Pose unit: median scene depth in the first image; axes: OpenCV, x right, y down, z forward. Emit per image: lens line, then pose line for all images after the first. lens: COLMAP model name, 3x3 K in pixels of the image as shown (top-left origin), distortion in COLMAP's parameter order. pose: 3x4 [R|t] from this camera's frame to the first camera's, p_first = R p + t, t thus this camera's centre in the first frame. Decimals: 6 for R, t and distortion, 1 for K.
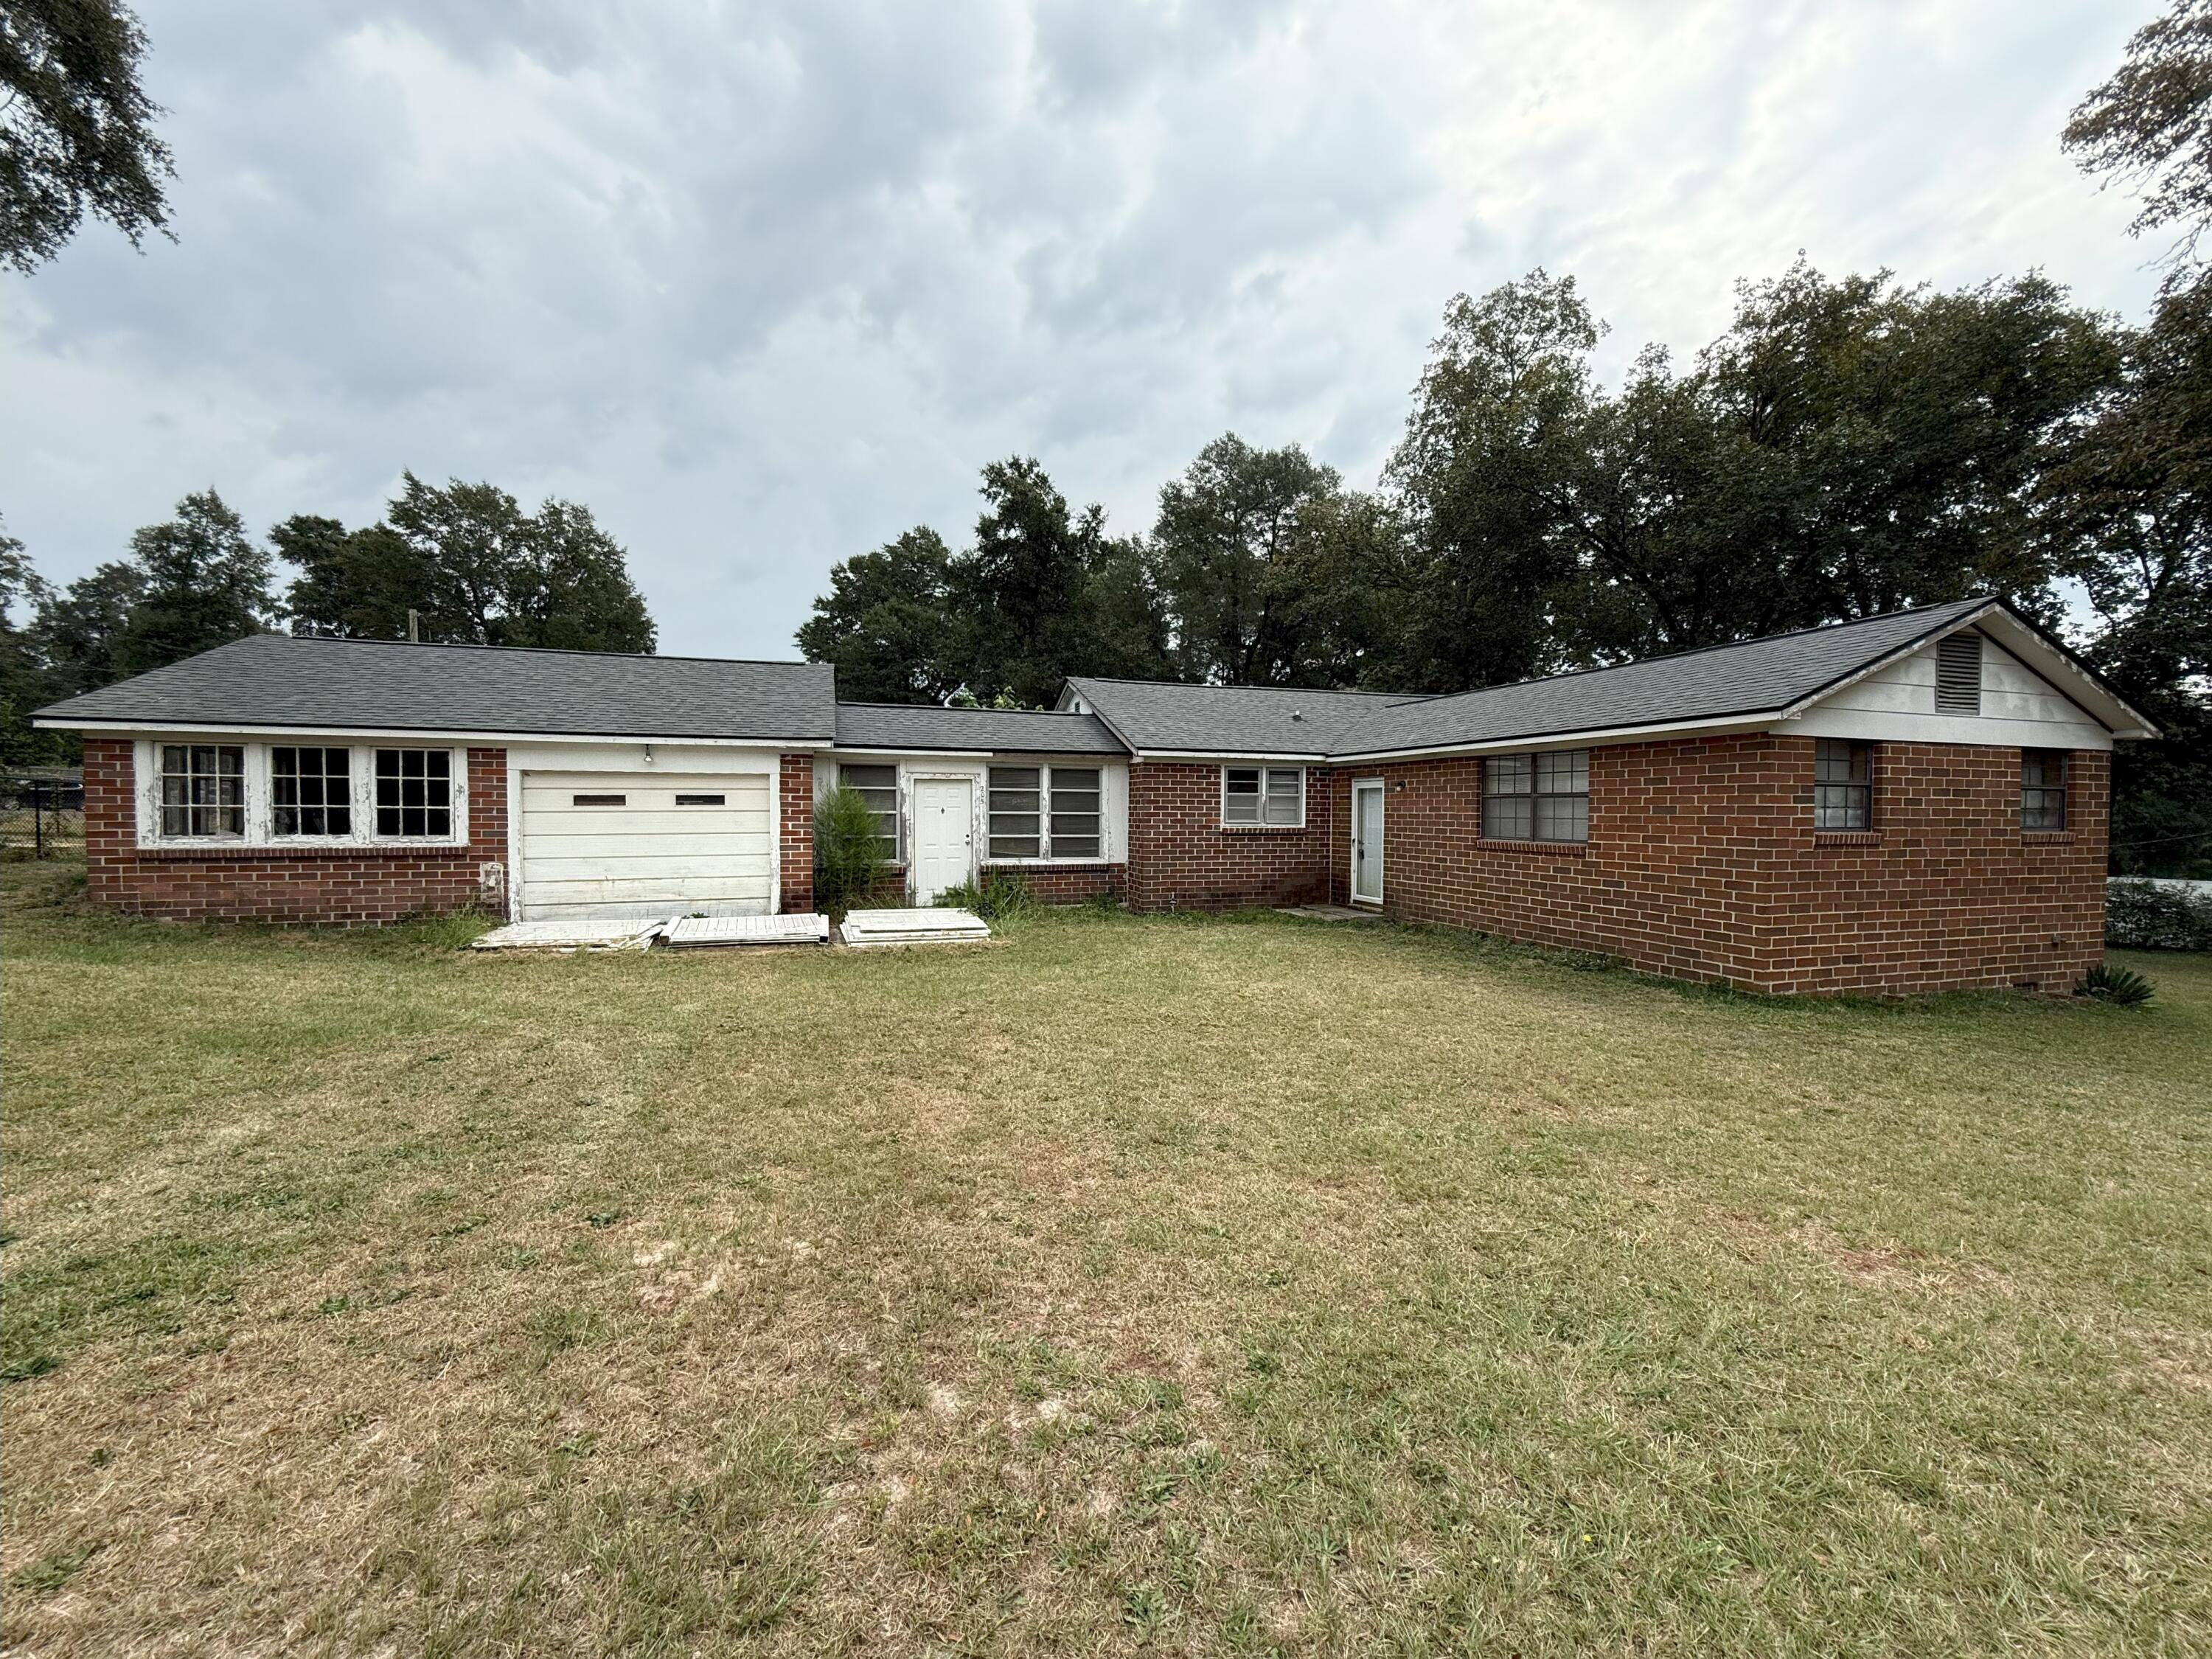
lens RADIAL K [[881.5, 0, 1115.9], [0, 881.5, 831.7], [0, 0, 1]] dist [0.001727, -0.000502]
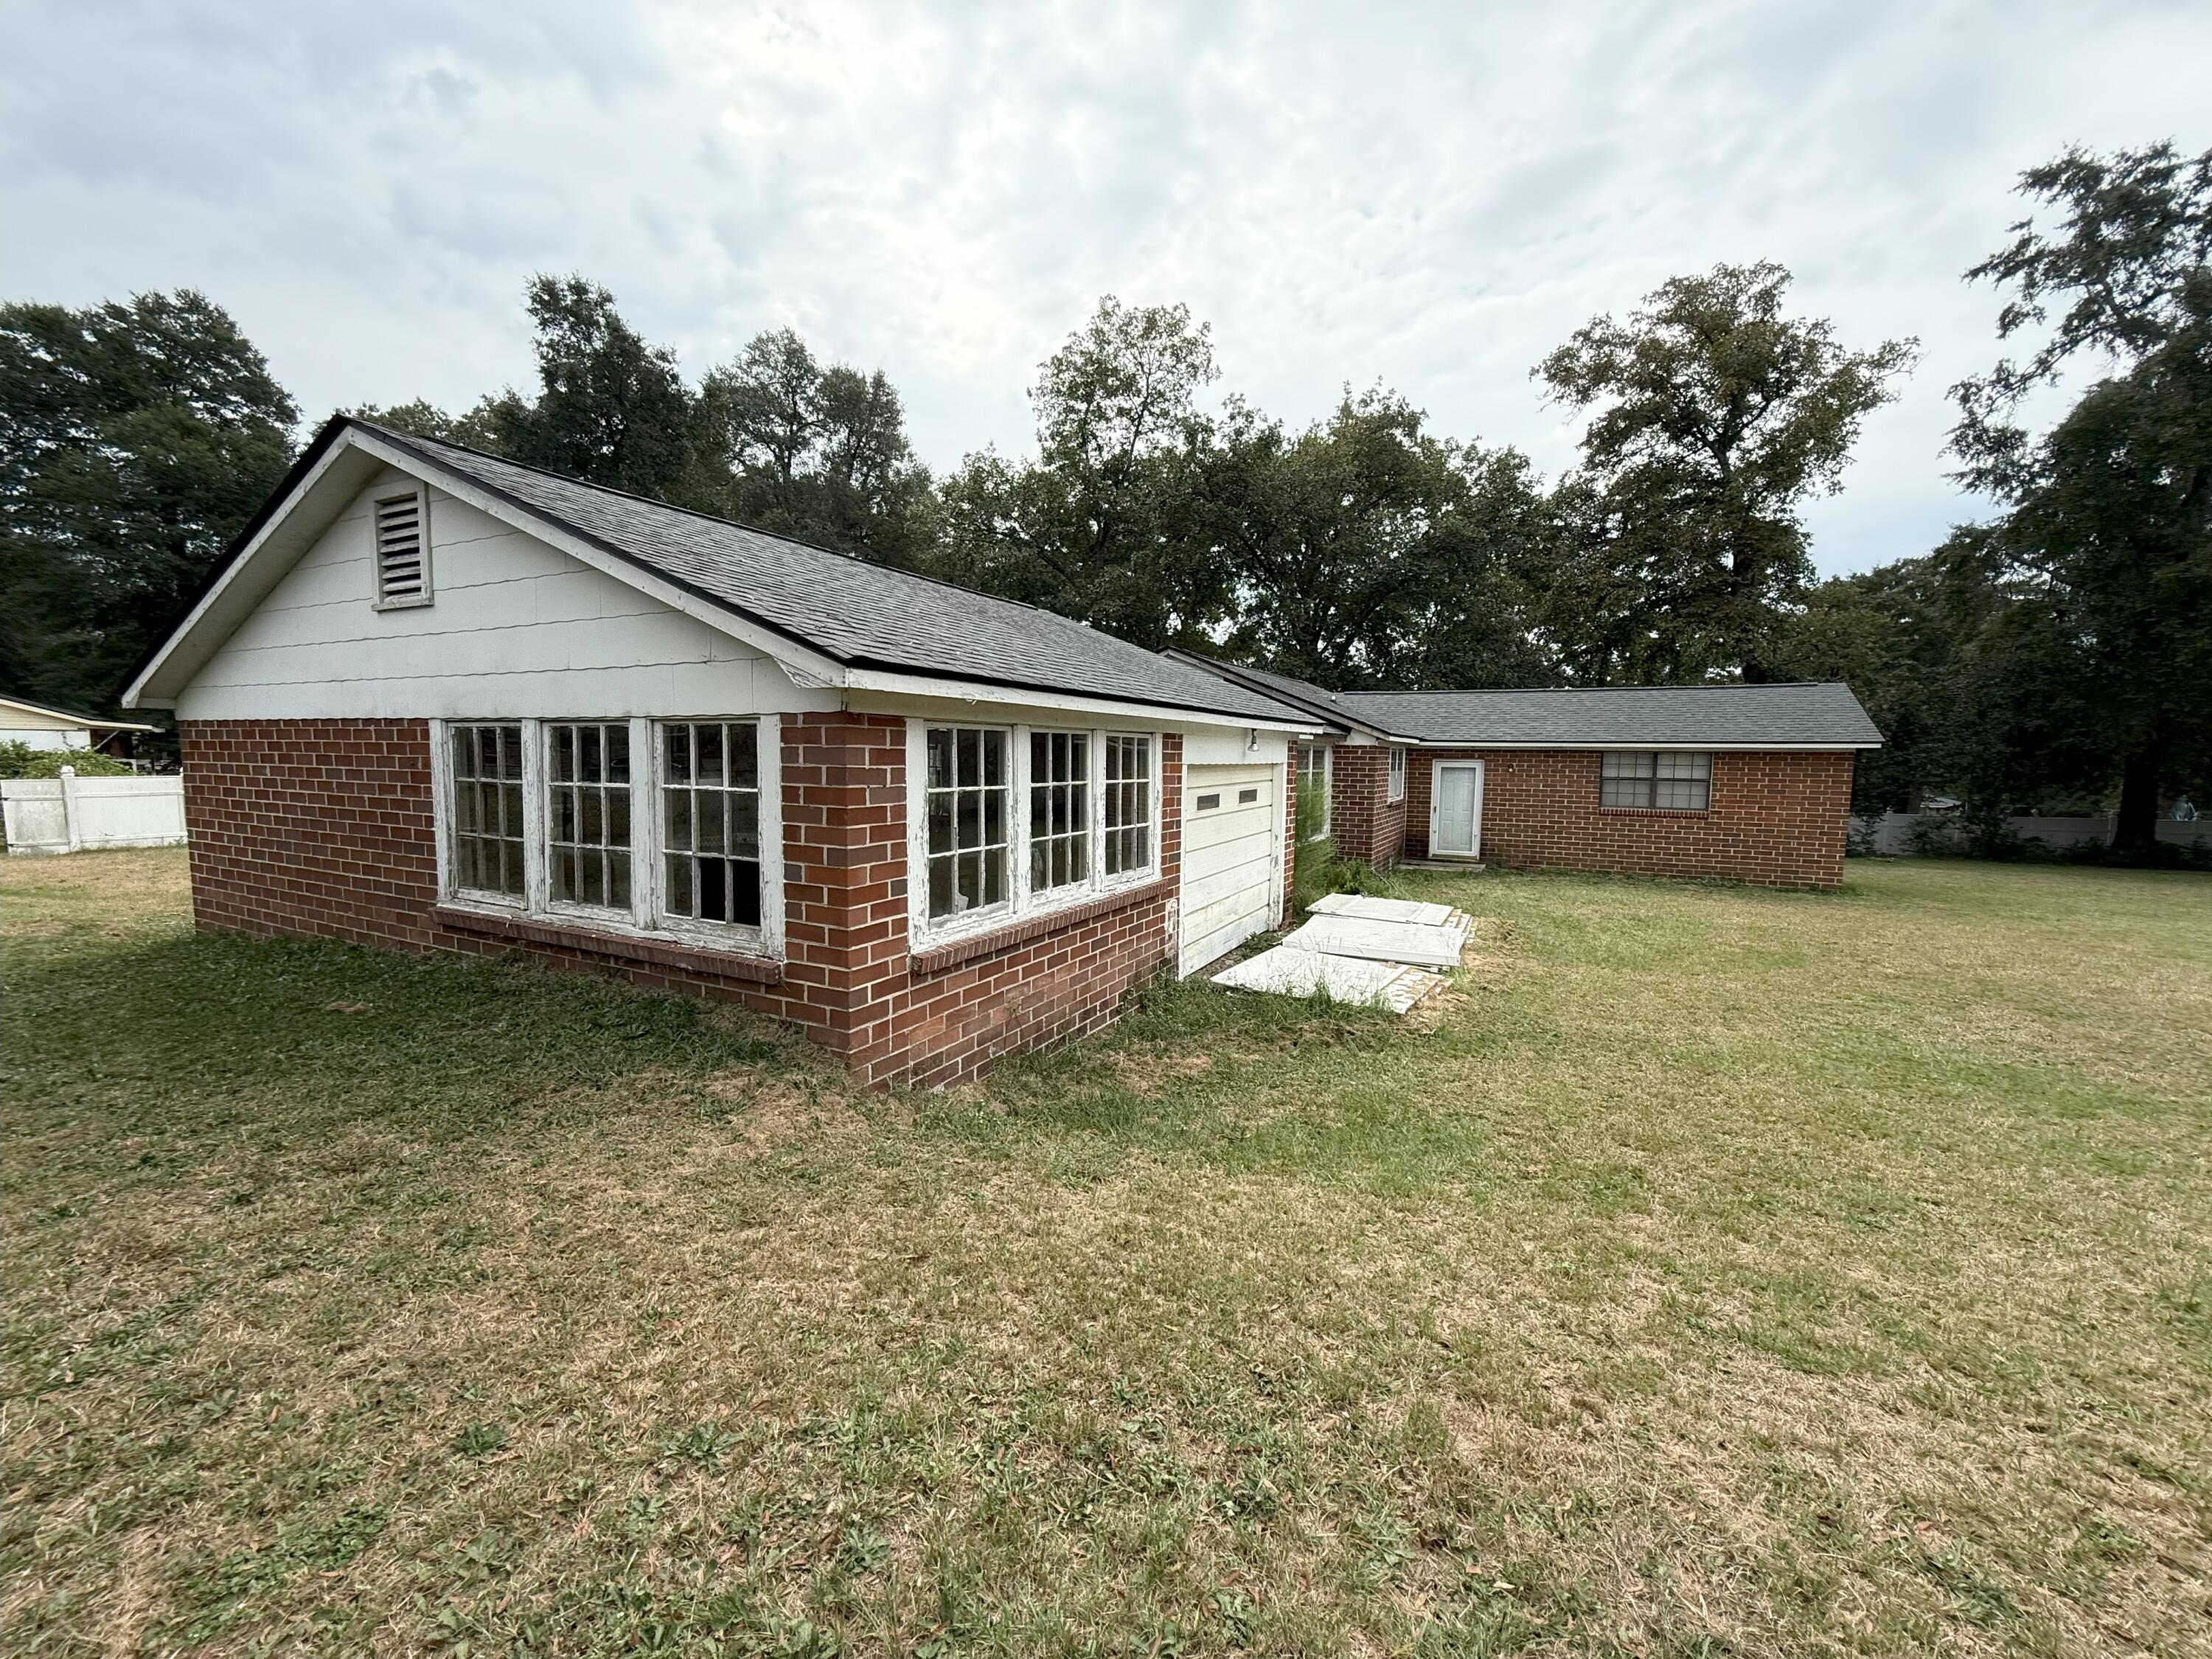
lens RADIAL K [[875.2, 0, 1101.2], [0, 875.2, 823.1], [0, 0, 1]] dist [-0.000418, -0.000333]
pose [[0.704045, -0.053612, 0.708128, -1.239931], [0.007063, 0.997626, 0.068507, -0.072644], [-0.710120, -0.043230, 0.702752, 0.564894]]
